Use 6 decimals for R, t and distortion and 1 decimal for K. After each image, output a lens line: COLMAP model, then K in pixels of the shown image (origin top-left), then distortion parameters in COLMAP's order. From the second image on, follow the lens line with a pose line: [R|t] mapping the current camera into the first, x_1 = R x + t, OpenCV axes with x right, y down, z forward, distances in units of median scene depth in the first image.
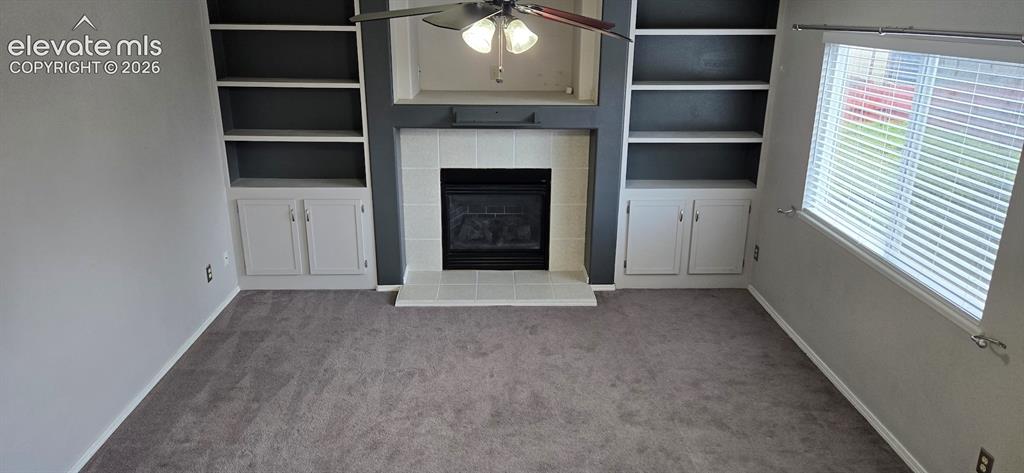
lens RADIAL K [[688.7, 0, 511.6], [0, 688.7, 226.2], [0, 0, 1]] dist [0.076240, -0.075766]
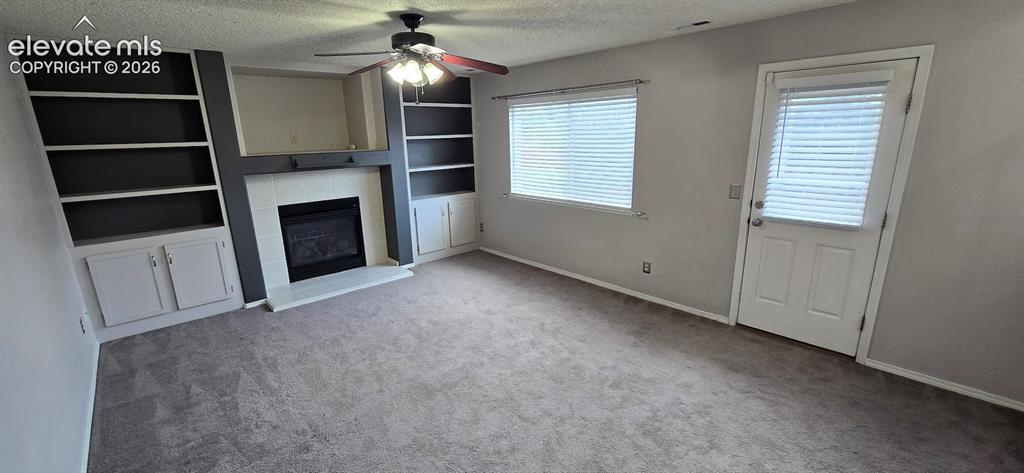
lens RADIAL K [[423.5, 0, 509.2], [0, 423.5, 239.7], [0, 0, 1]] dist [-0.005255, 0.004469]
pose [[0.758513, -0.185063, 0.624827, -0.302082], [0.225984, 0.974028, 0.014156, 0.072452], [-0.611219, 0.130464, 0.780635, 0.099500]]
